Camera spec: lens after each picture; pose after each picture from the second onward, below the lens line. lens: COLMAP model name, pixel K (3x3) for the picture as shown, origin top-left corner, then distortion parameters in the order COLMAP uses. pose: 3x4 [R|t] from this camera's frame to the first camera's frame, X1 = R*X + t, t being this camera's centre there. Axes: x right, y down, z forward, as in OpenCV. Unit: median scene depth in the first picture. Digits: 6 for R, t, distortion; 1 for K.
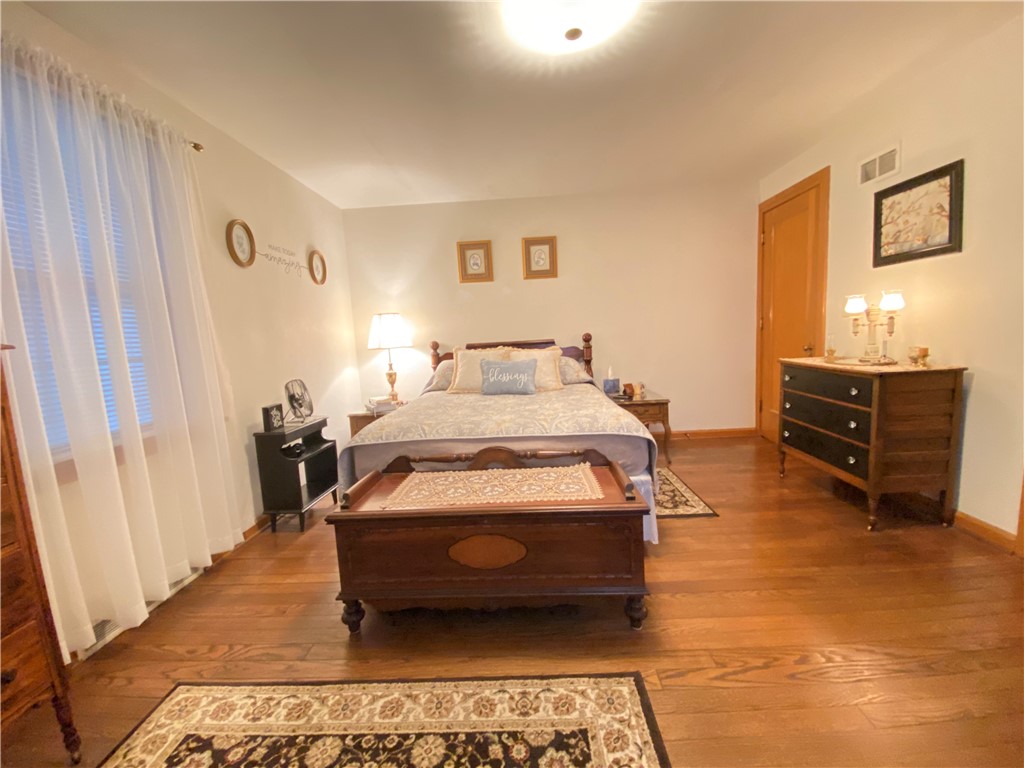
lens RADIAL K [[411.7, 0, 512.0], [0, 411.7, 384.0], [0, 0, 1]] dist [0.017116, -0.020069]
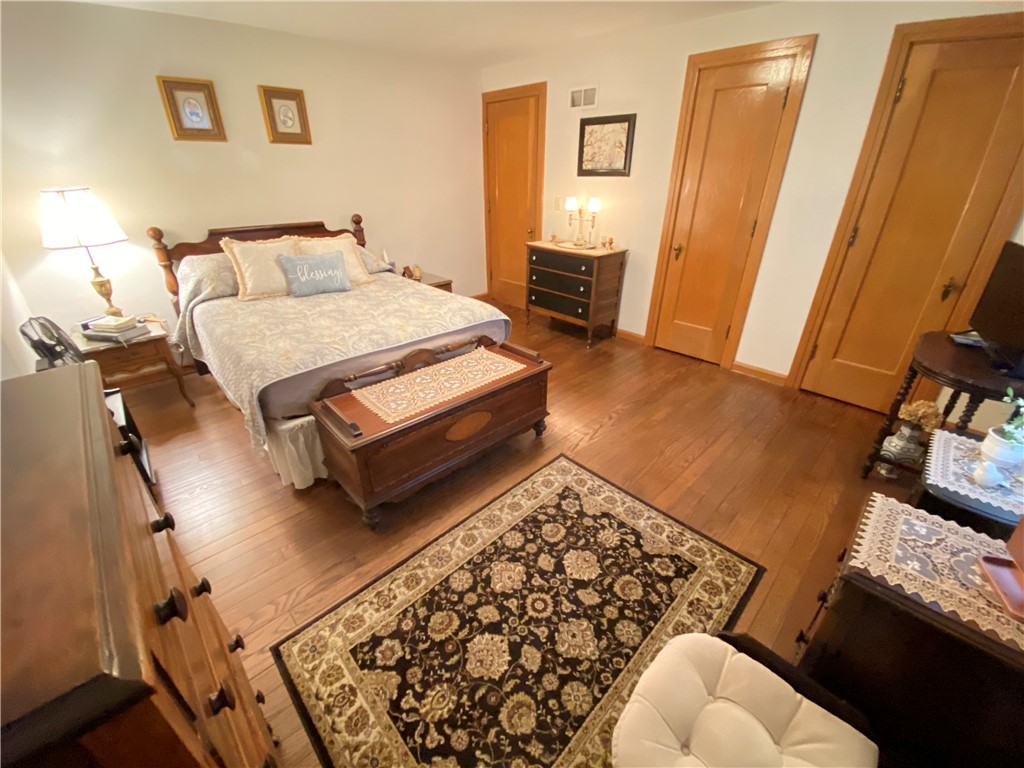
lens RADIAL K [[412.5, 0, 513.6], [0, 412.5, 383.8], [0, 0, 1]] dist [0.045302, -0.035562]
pose [[0.692497, -0.277112, 0.666076, -0.575798], [0.046867, 0.938613, 0.341772, -0.124188], [-0.719897, -0.205459, 0.662974, 0.020114]]
